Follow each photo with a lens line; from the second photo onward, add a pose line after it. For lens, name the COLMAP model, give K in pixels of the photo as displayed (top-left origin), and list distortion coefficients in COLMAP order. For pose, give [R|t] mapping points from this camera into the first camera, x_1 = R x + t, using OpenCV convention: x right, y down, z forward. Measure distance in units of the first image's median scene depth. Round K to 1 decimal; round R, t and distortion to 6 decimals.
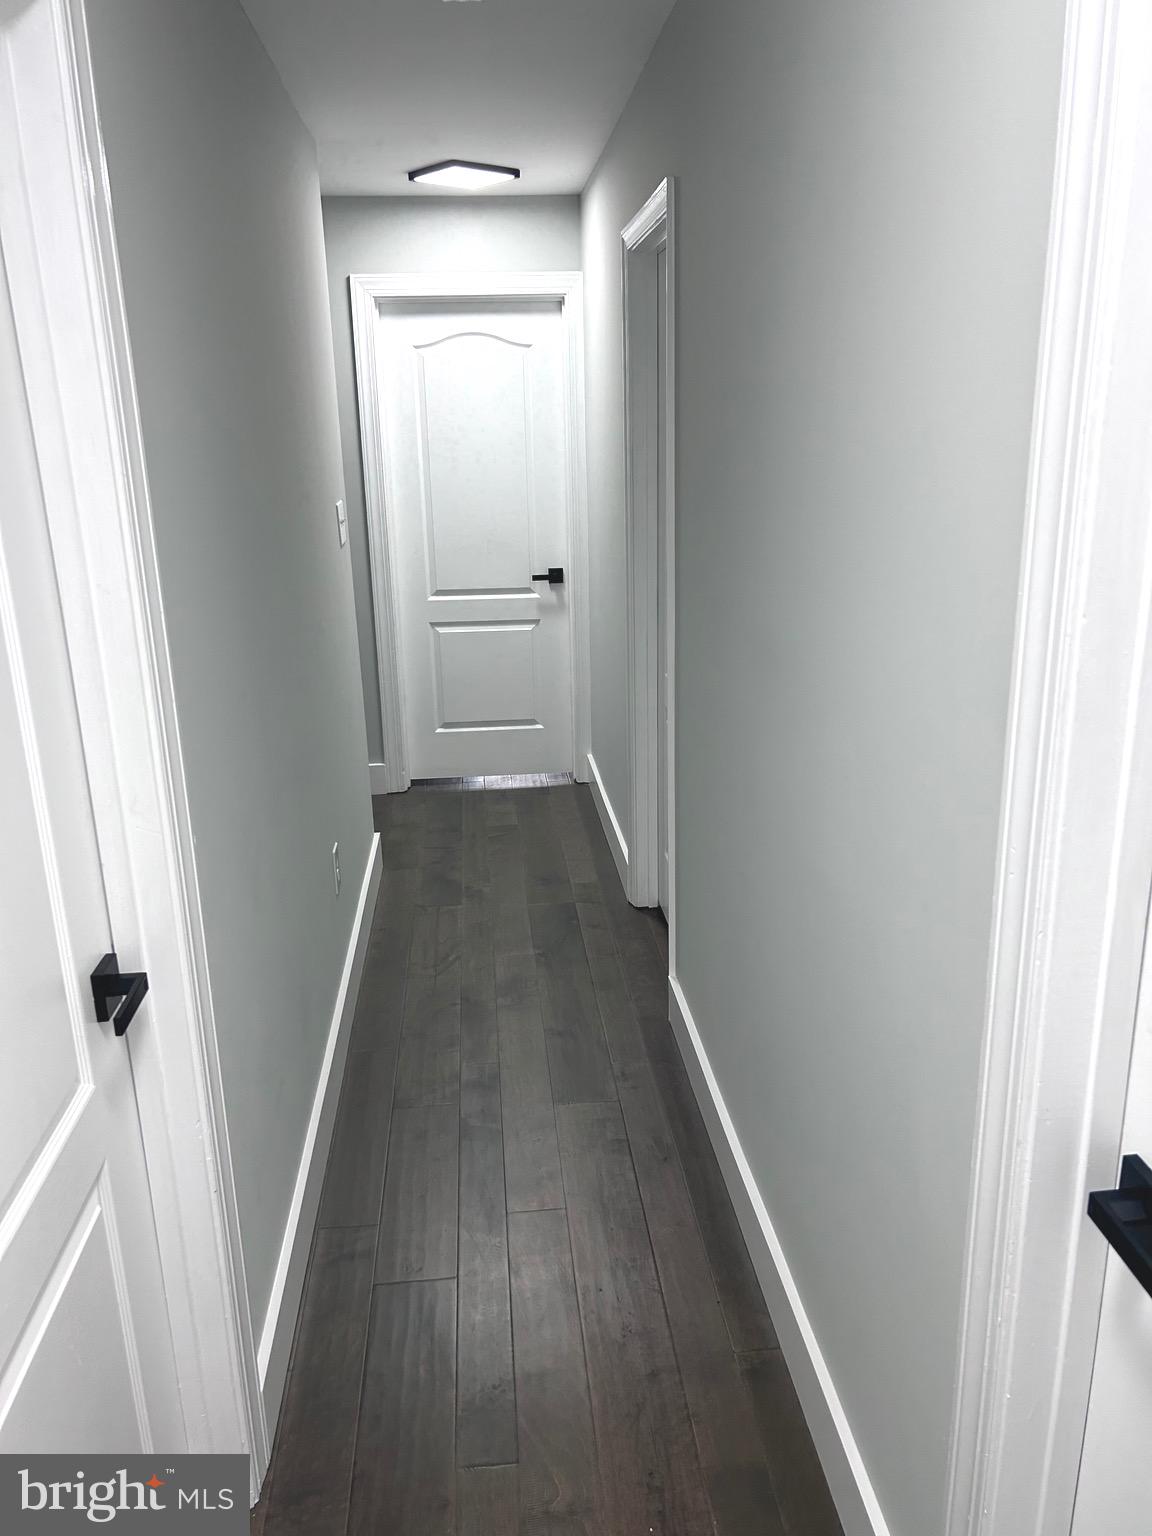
lens RADIAL K [[1165.1, 0, 579.1], [0, 1165.1, 769.4], [0, 0, 1]] dist [0.060940, -0.061920]
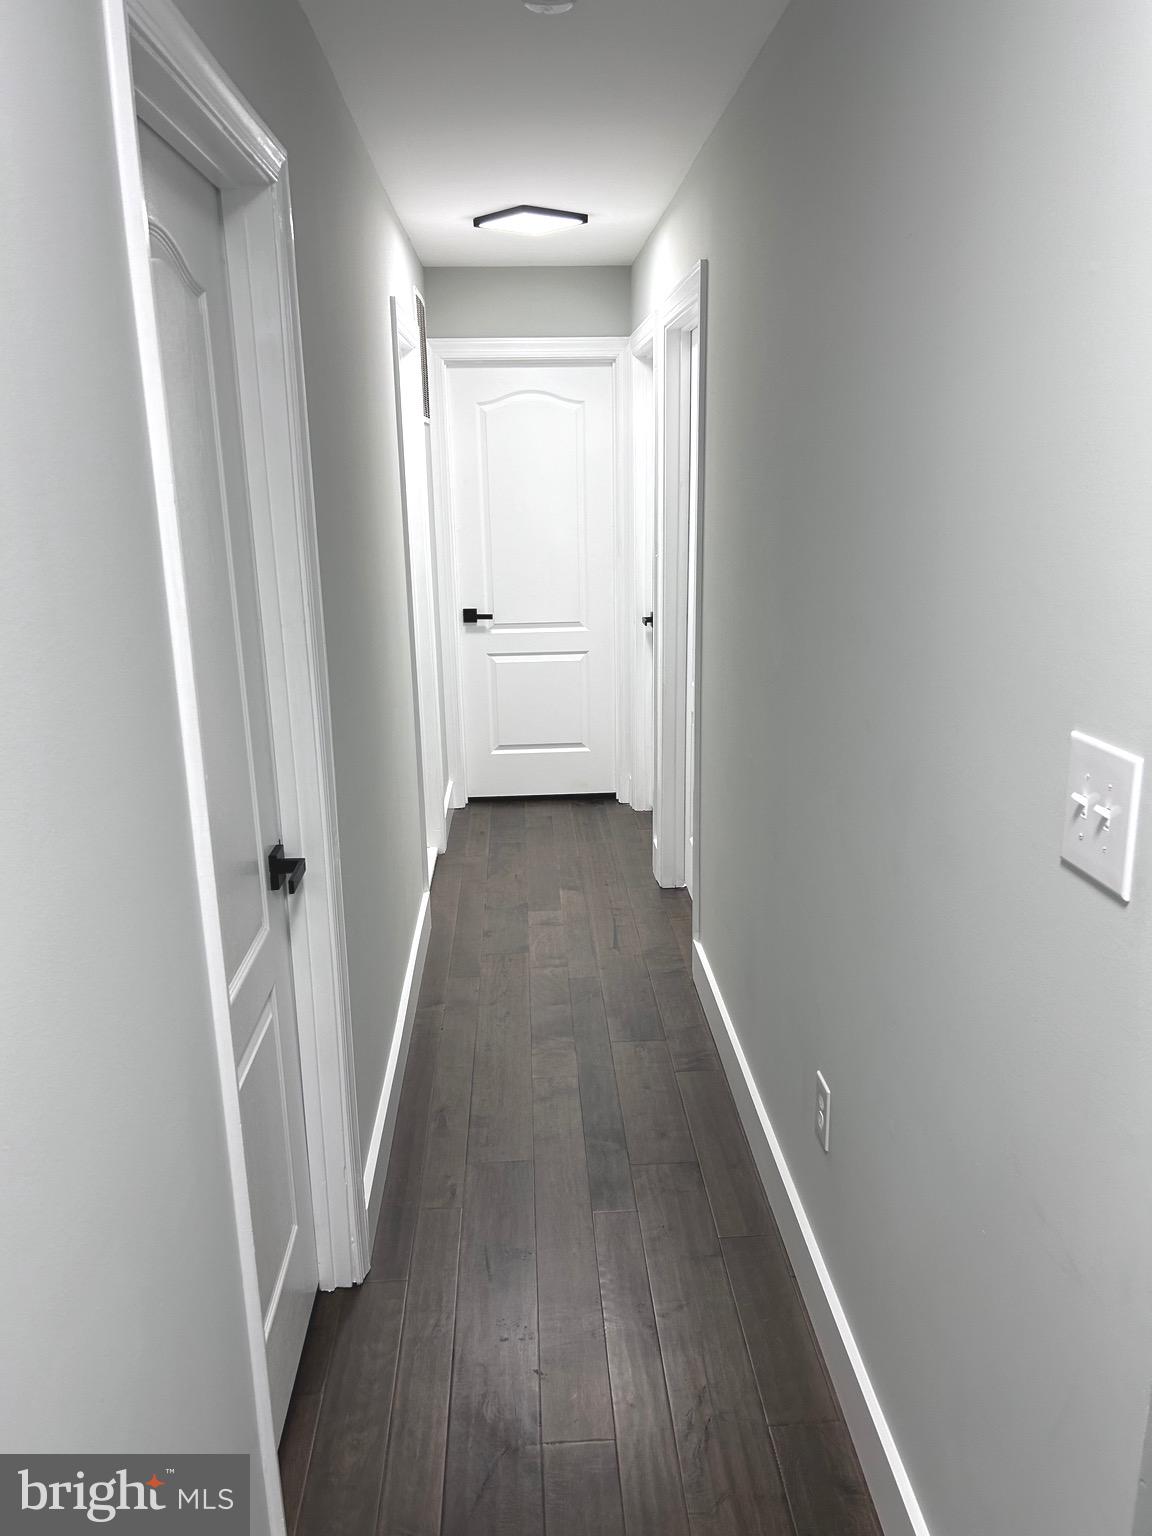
lens RADIAL K [[1165.1, 0, 575.2], [0, 1165.1, 761.0], [0, 0, 1]] dist [0.060940, -0.061920]
pose [[0.998822, -0.000304, -0.048530, 0.024470], [-0.001738, 0.999115, -0.042026, 0.073813], [0.048500, 0.042061, 0.997937, -0.278240]]
